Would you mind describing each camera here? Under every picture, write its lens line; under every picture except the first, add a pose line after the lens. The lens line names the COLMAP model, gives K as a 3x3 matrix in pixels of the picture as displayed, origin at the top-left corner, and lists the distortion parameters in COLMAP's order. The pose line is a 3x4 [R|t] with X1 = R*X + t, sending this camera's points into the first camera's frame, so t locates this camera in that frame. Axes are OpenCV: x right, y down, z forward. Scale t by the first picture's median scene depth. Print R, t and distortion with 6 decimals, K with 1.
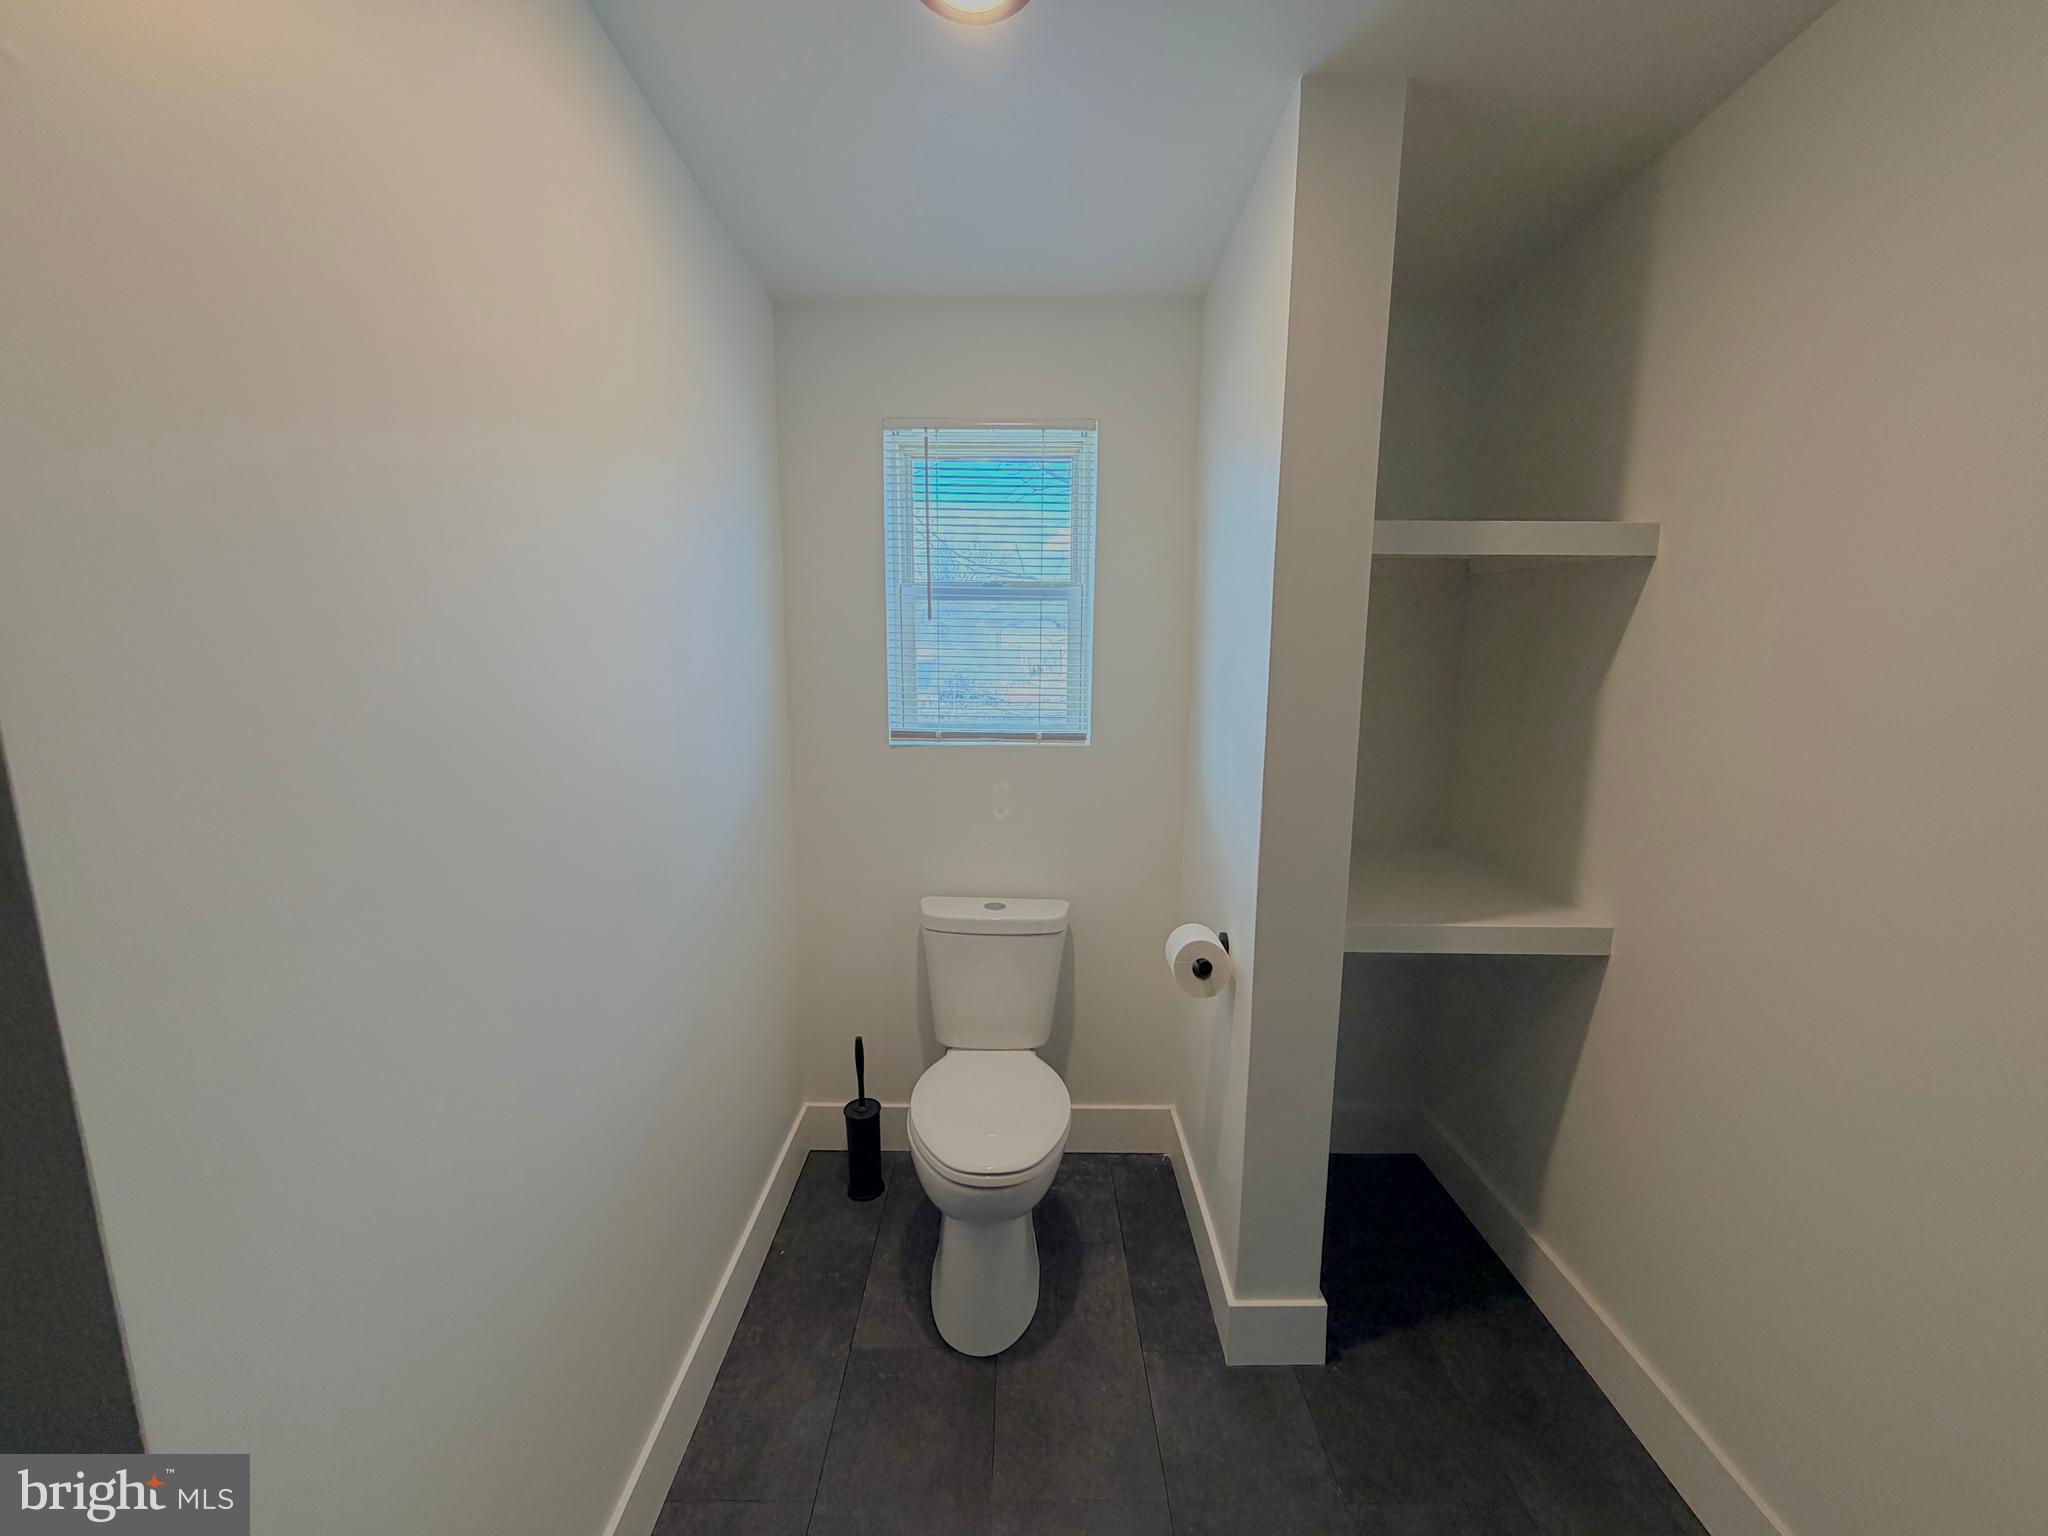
lens RADIAL K [[817.0, 0, 1022.1], [0, 817.0, 764.1], [0, 0, 1]] dist [-0.000874, -0.000432]
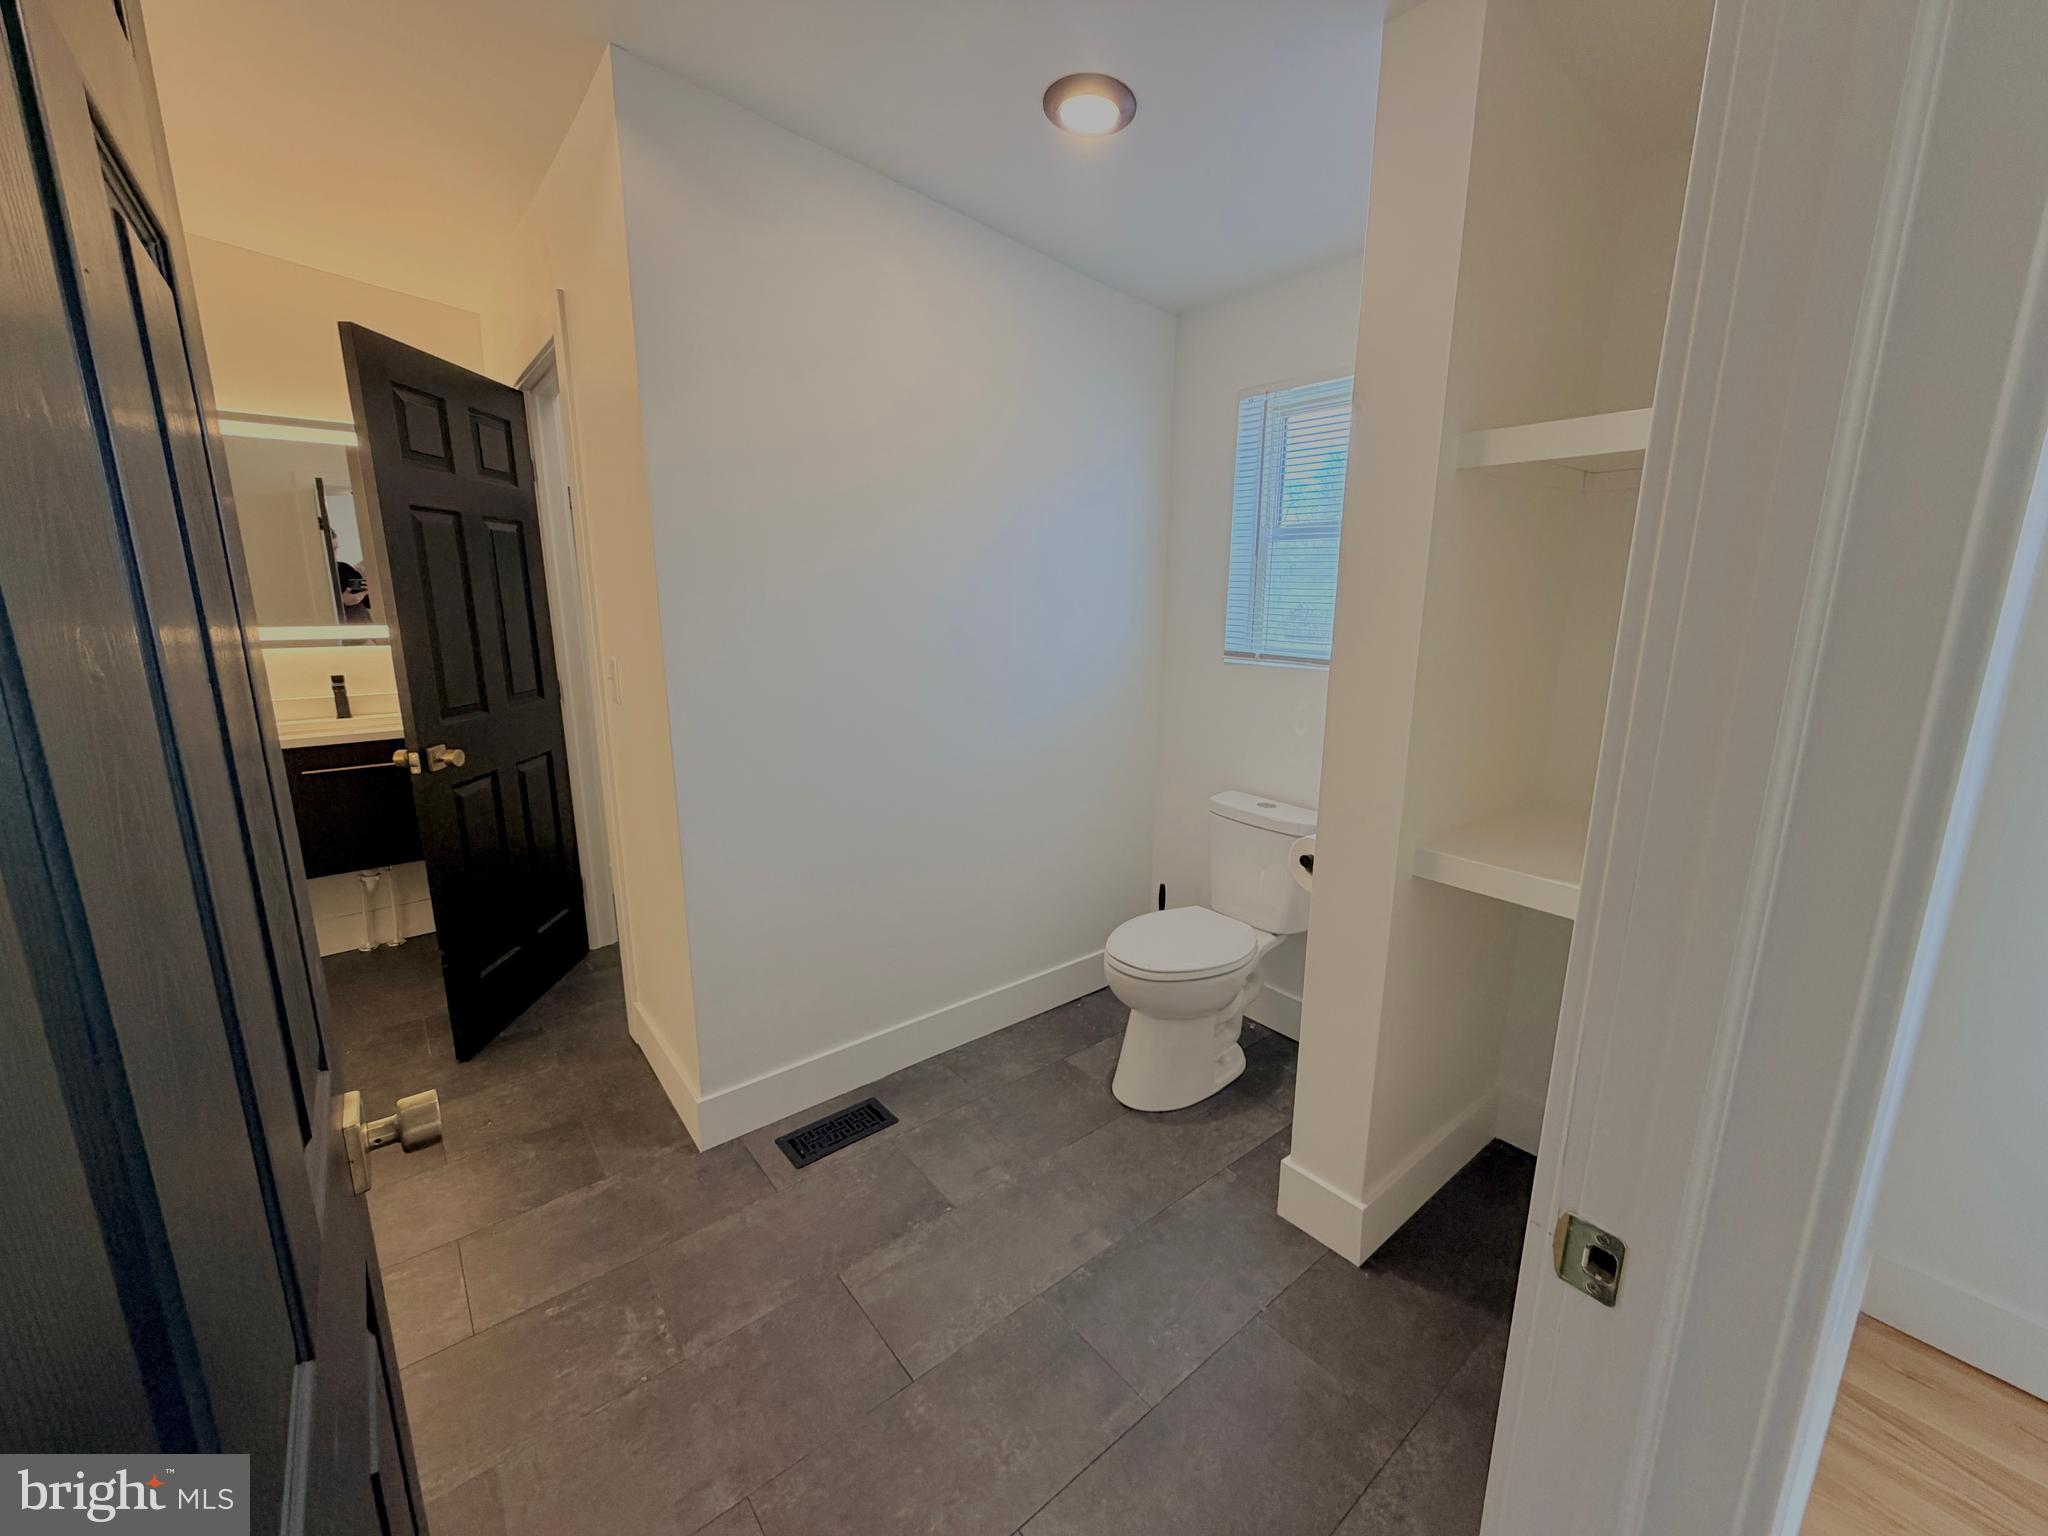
lens RADIAL K [[817.0, 0, 1022.1], [0, 817.0, 764.1], [0, 0, 1]] dist [-0.000874, -0.000432]
pose [[0.630295, 0.164036, -0.758829, 0.642534], [-0.132550, 0.985810, 0.103004, 0.044824], [0.764957, 0.035660, 0.643094, -0.014437]]
